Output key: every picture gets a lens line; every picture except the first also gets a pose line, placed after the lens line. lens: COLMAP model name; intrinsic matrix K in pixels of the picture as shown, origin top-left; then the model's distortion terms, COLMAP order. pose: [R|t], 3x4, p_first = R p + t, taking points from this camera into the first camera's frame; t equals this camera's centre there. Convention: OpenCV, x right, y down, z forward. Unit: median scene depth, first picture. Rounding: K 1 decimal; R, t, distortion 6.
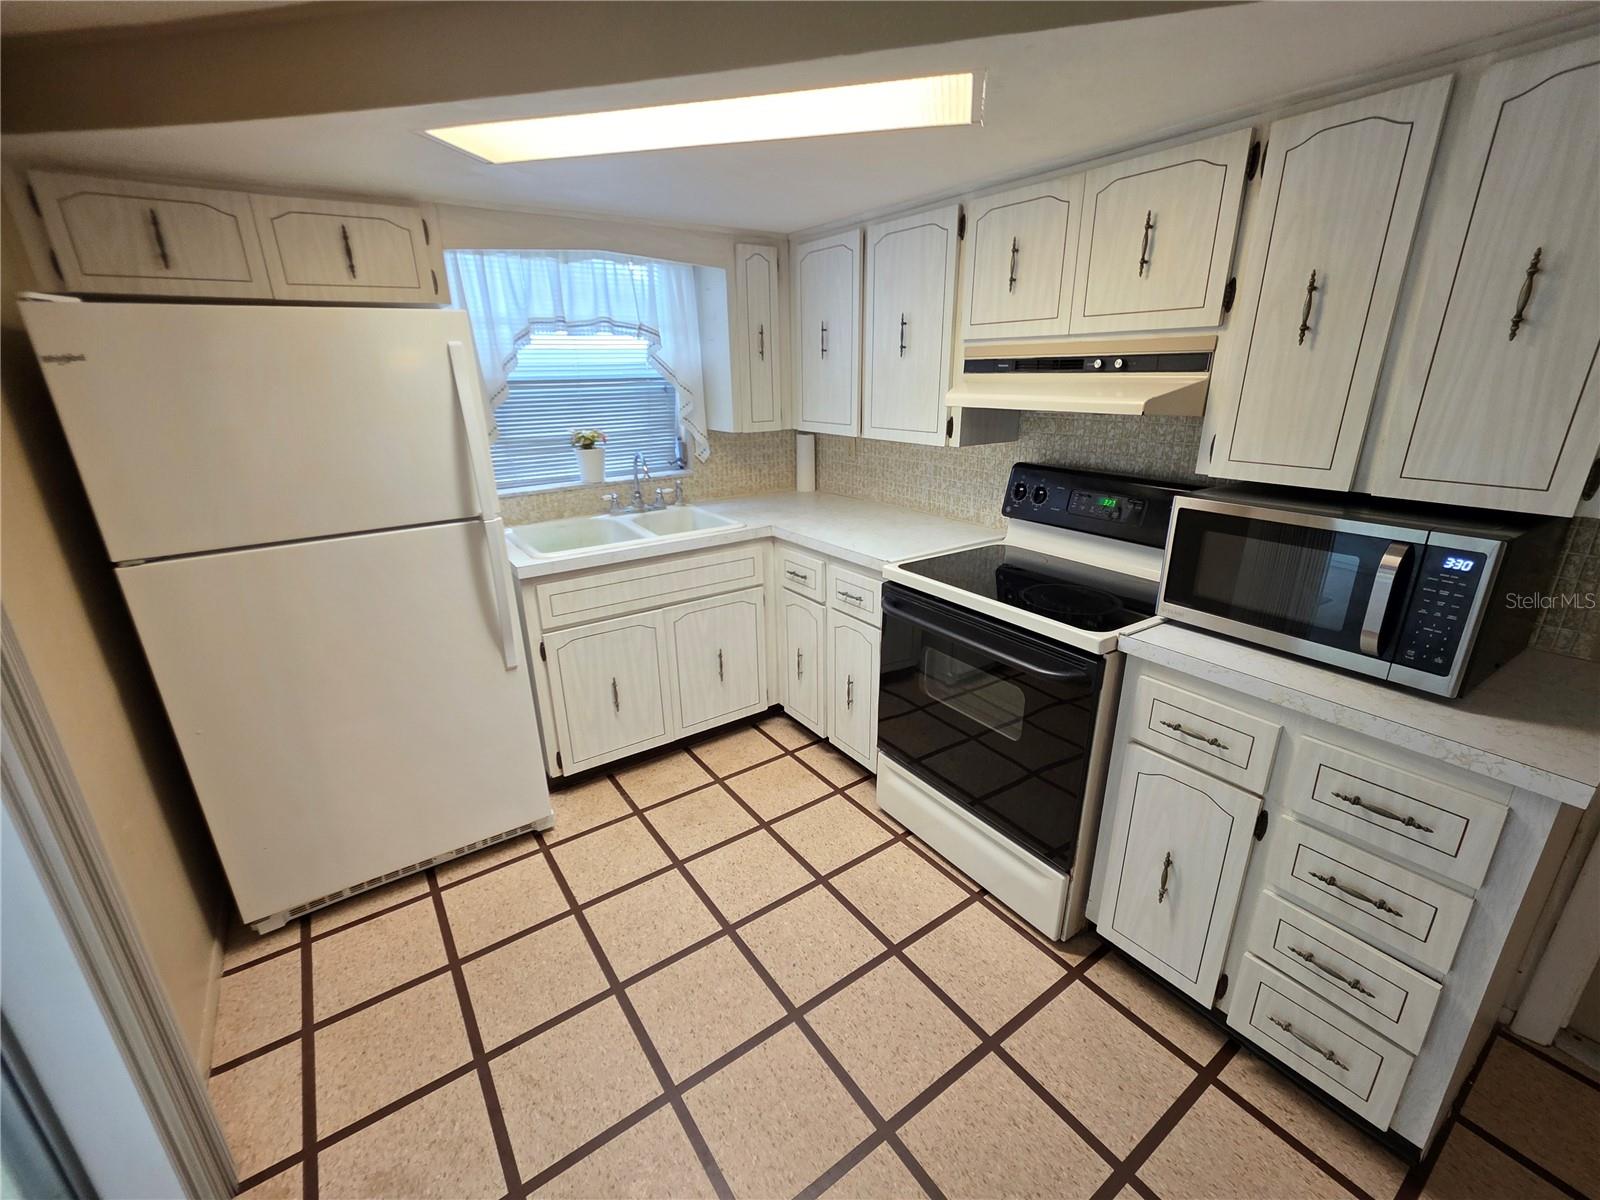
lens RADIAL K [[680.2, 0, 800.0], [0, 680.2, 600.0], [0, 0, 1]] dist [0.004600, 0.000537]
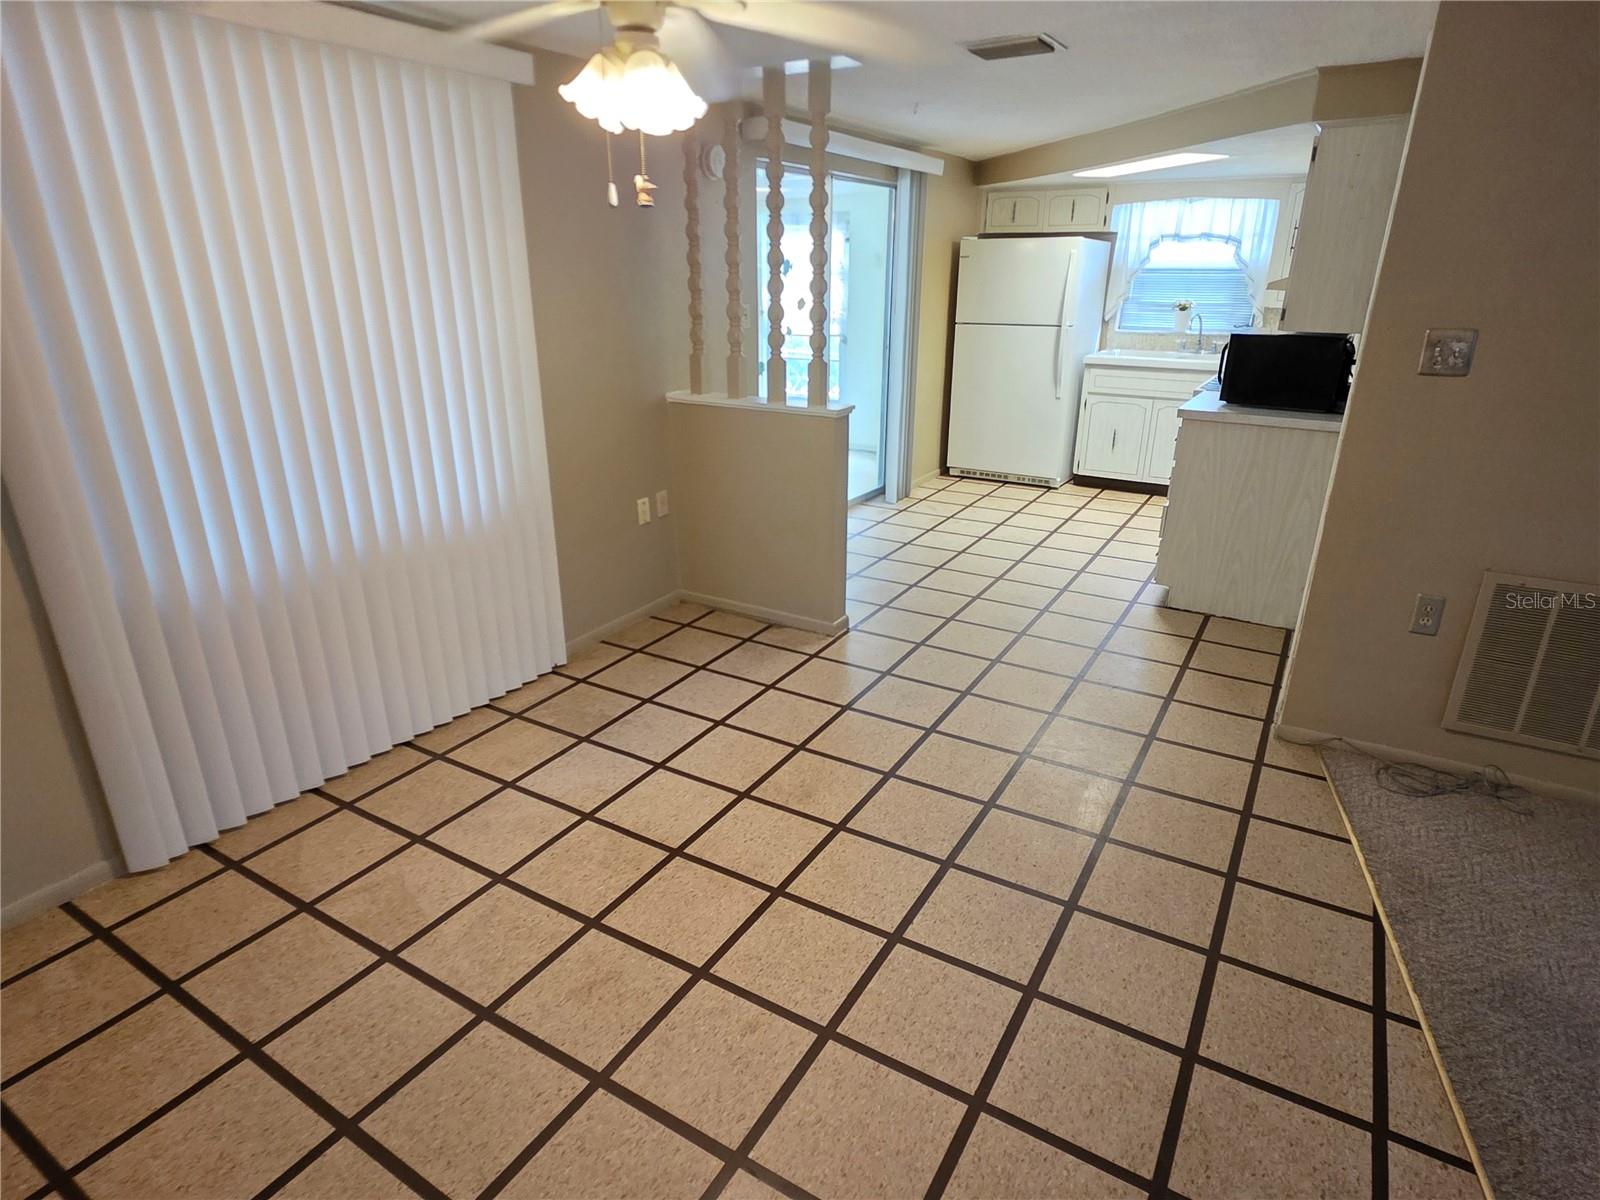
lens RADIAL K [[912.7, 0, 800.0], [0, 912.7, 600.0], [0, 0, 1]] dist [0.002633, -0.001357]
pose [[0.379995, 0.353949, -0.854590, 1.727567], [-0.310652, 0.919064, 0.242521, 0.203852], [0.871263, 0.173323, 0.459195, -0.830627]]
